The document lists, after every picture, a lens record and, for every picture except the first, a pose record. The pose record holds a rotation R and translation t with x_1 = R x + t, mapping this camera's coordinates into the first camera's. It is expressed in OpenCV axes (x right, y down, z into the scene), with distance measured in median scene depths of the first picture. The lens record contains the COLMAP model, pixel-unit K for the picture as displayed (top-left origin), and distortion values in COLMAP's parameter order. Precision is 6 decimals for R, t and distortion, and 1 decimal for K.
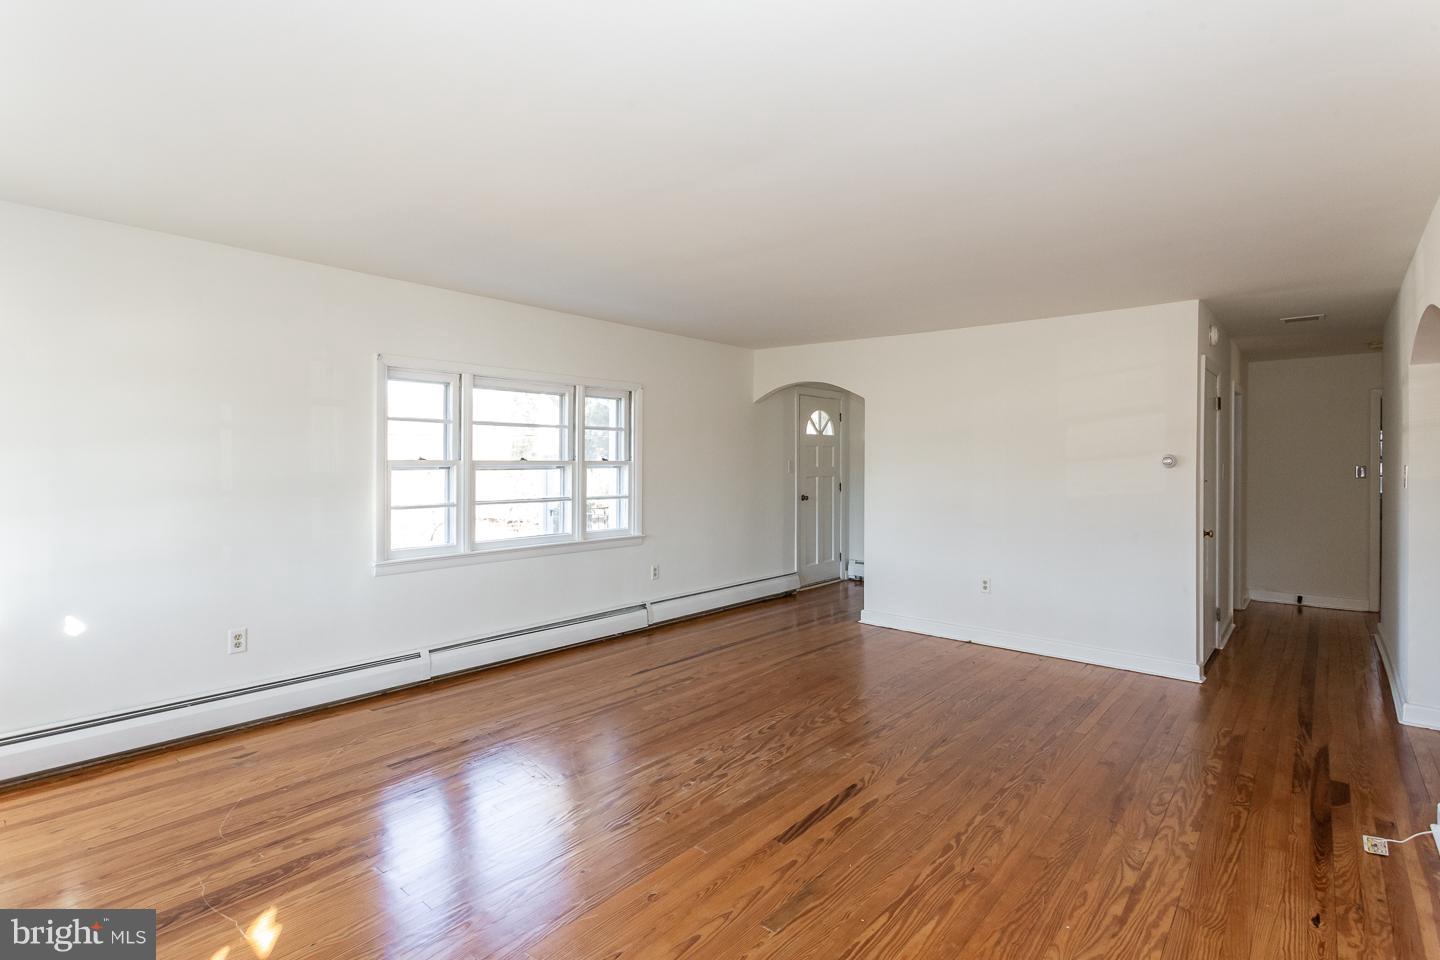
lens RADIAL K [[699.0, 0, 718.1], [0, 699.0, 469.3], [0, 0, 1]] dist [-0.001598, -0.000422]
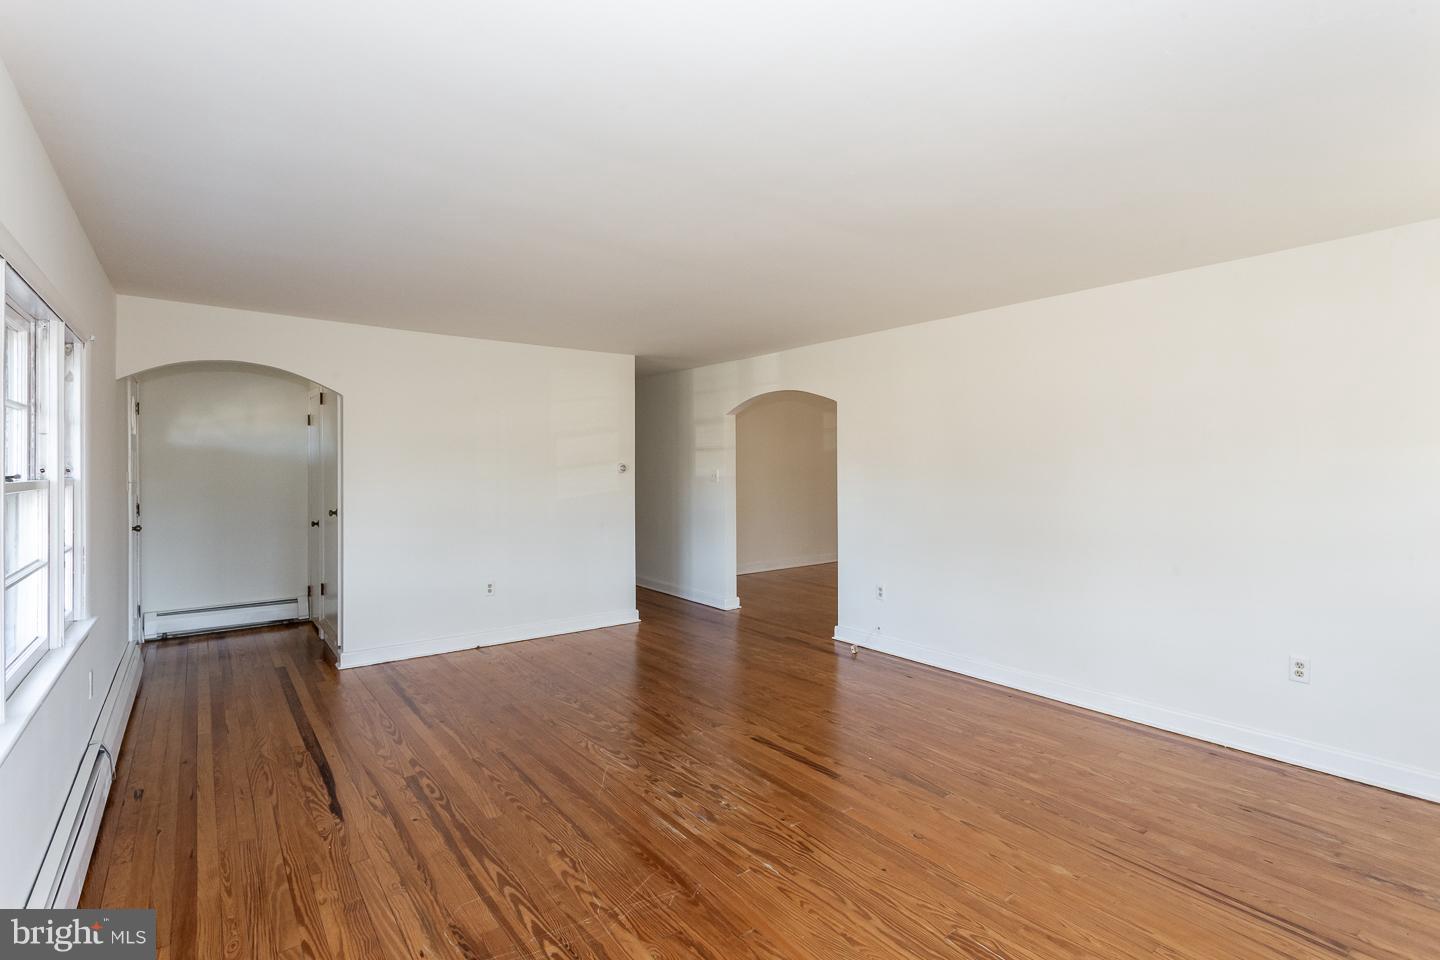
lens RADIAL K [[681.4, 0, 716.7], [0, 681.4, 484.1], [0, 0, 1]] dist [0.001751, 0.000730]
pose [[0.207780, -0.032526, 0.977635, -0.732400], [0.017753, 0.999408, 0.029478, -0.019960], [-0.978014, 0.011231, 0.208235, 0.615585]]
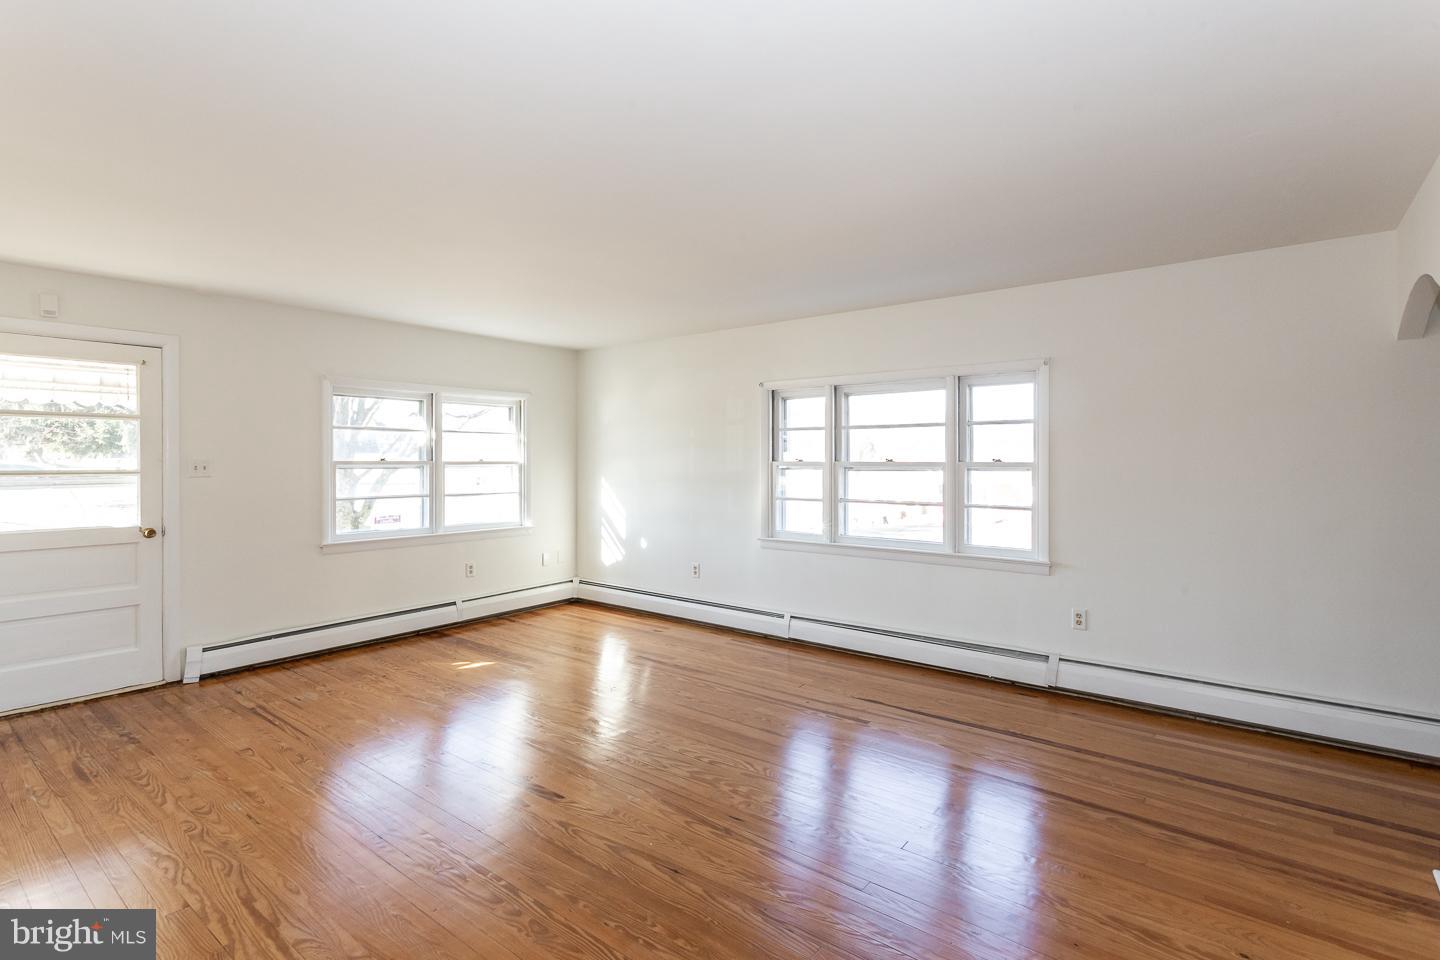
lens RADIAL K [[699.0, 0, 718.1], [0, 699.0, 469.3], [0, 0, 1]] dist [-0.001598, -0.000422]
pose [[0.041079, 0.009268, -0.999113, 0.884357], [-0.012678, 0.999881, 0.008754, -0.008952], [0.999075, 0.012308, 0.041192, 0.889765]]
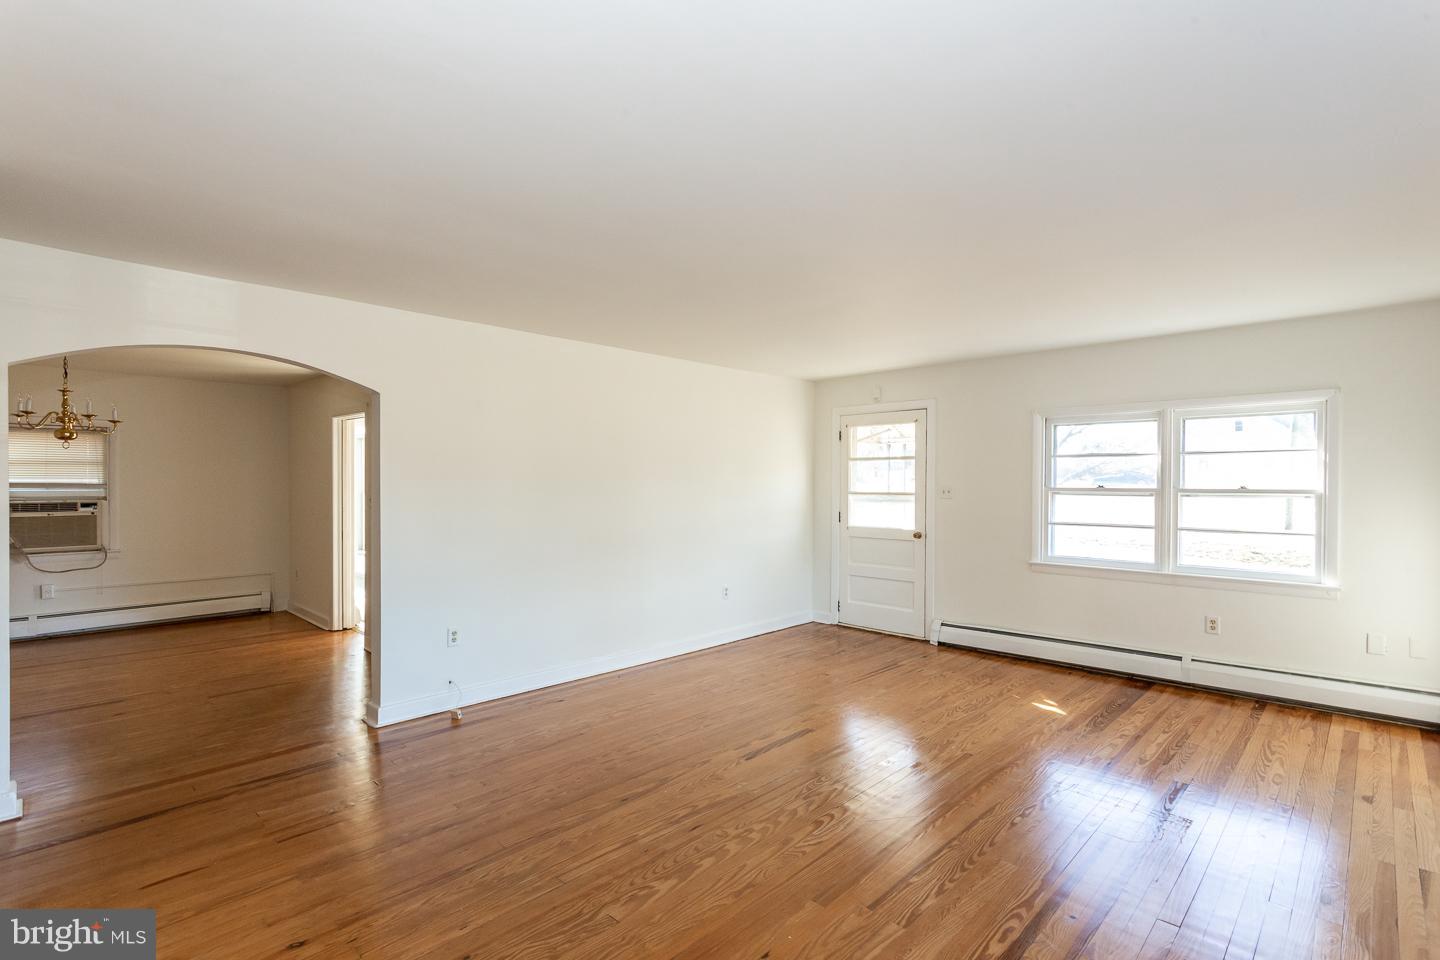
lens RADIAL K [[681.4, 0, 716.7], [0, 681.4, 484.1], [0, 0, 1]] dist [0.001751, 0.000730]
pose [[-0.998194, -0.005874, 0.059788, 0.137026], [-0.004959, 0.999869, 0.015439, -0.028810], [-0.059871, 0.015115, -0.998092, 1.644192]]
